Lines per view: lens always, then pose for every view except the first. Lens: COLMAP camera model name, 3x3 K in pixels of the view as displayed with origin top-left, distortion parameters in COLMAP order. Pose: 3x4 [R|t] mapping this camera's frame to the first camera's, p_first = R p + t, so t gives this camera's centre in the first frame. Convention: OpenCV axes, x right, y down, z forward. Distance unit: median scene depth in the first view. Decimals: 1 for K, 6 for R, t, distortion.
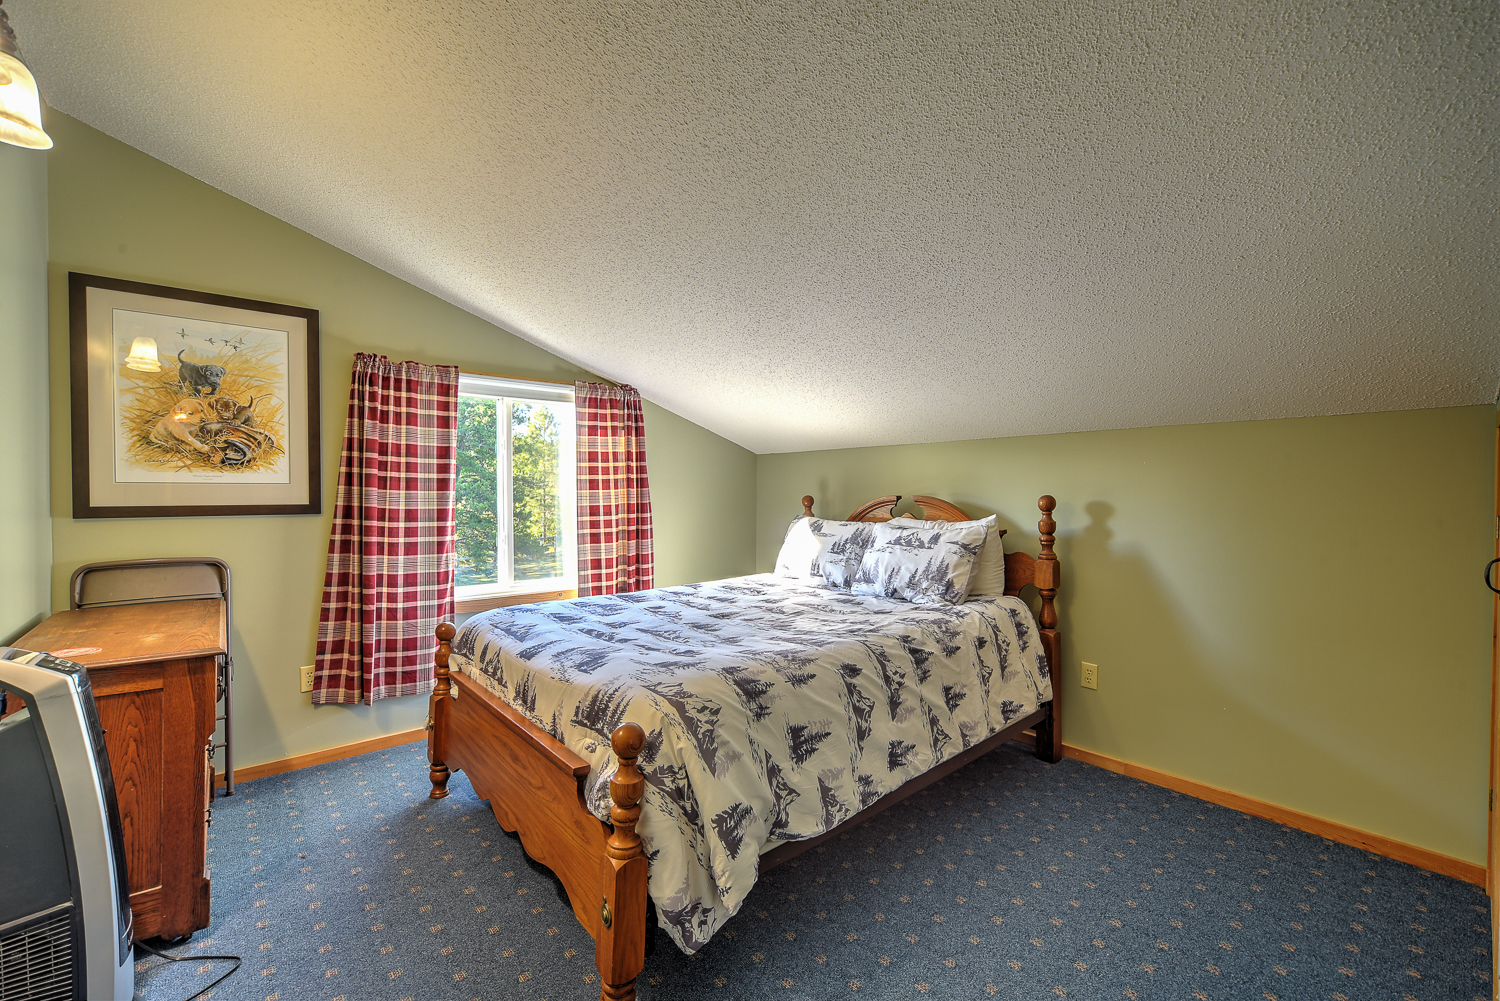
lens RADIAL K [[620.8, 0, 755.6], [0, 620.8, 499.2], [0, 0, 1]] dist [-0.006332, 0.000779]
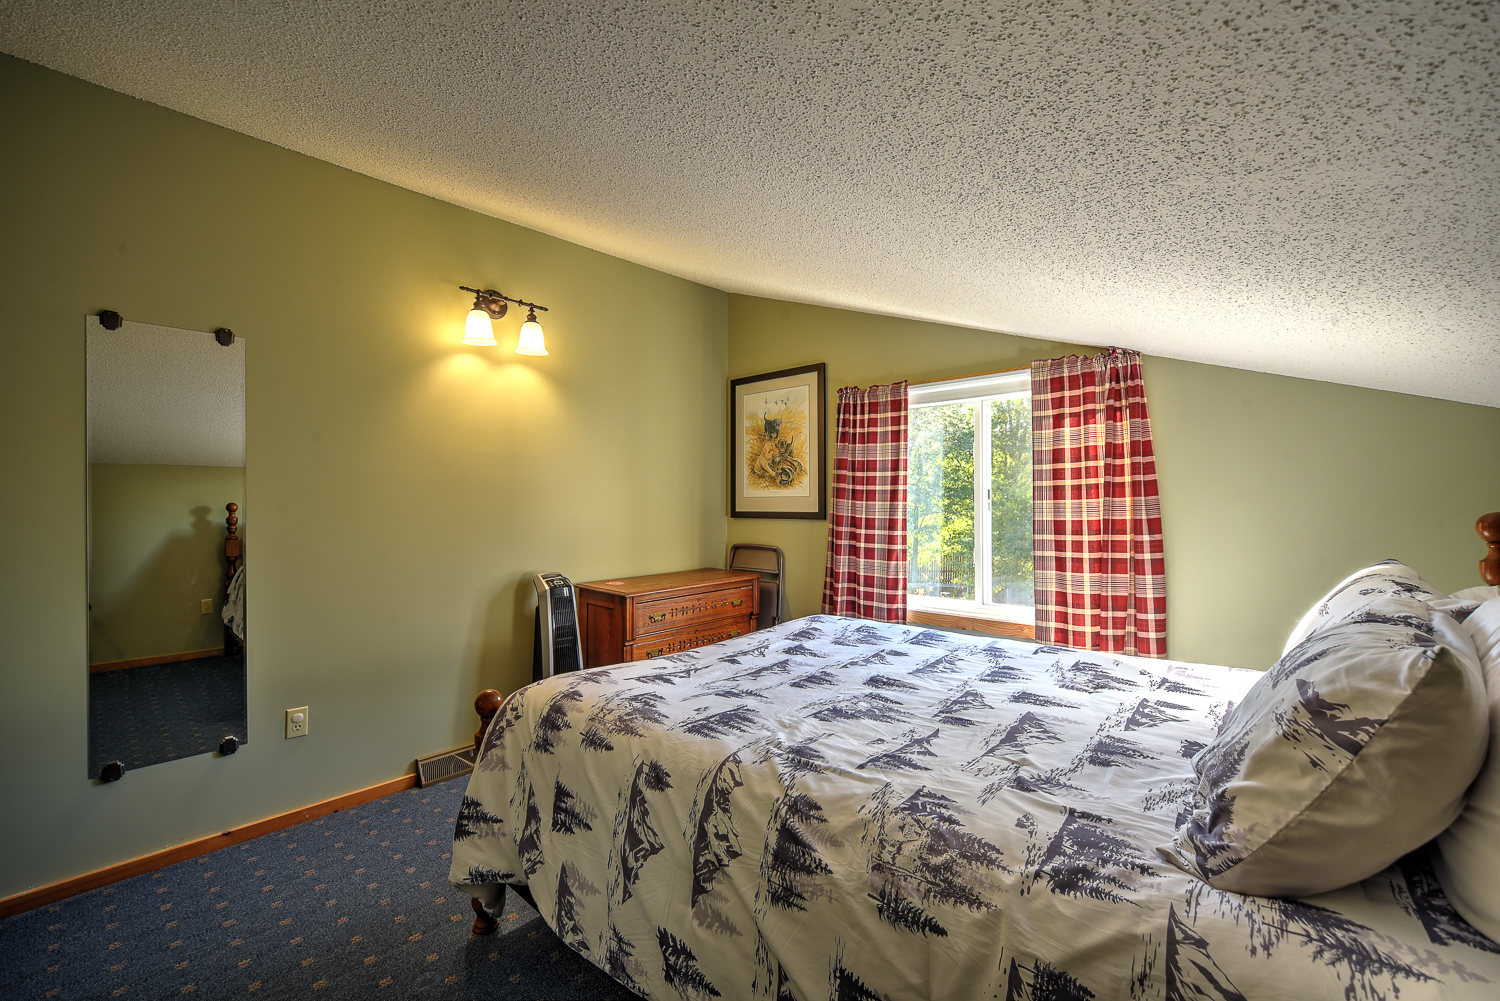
lens RADIAL K [[620.8, 0, 756.2], [0, 620.8, 500.7], [0, 0, 1]] dist [-0.006332, 0.000779]
pose [[0.123379, -0.000541, -0.992359, 0.535509], [-0.007027, 0.999974, -0.001419, -0.012361], [0.992335, 0.007148, 0.123372, 0.663668]]
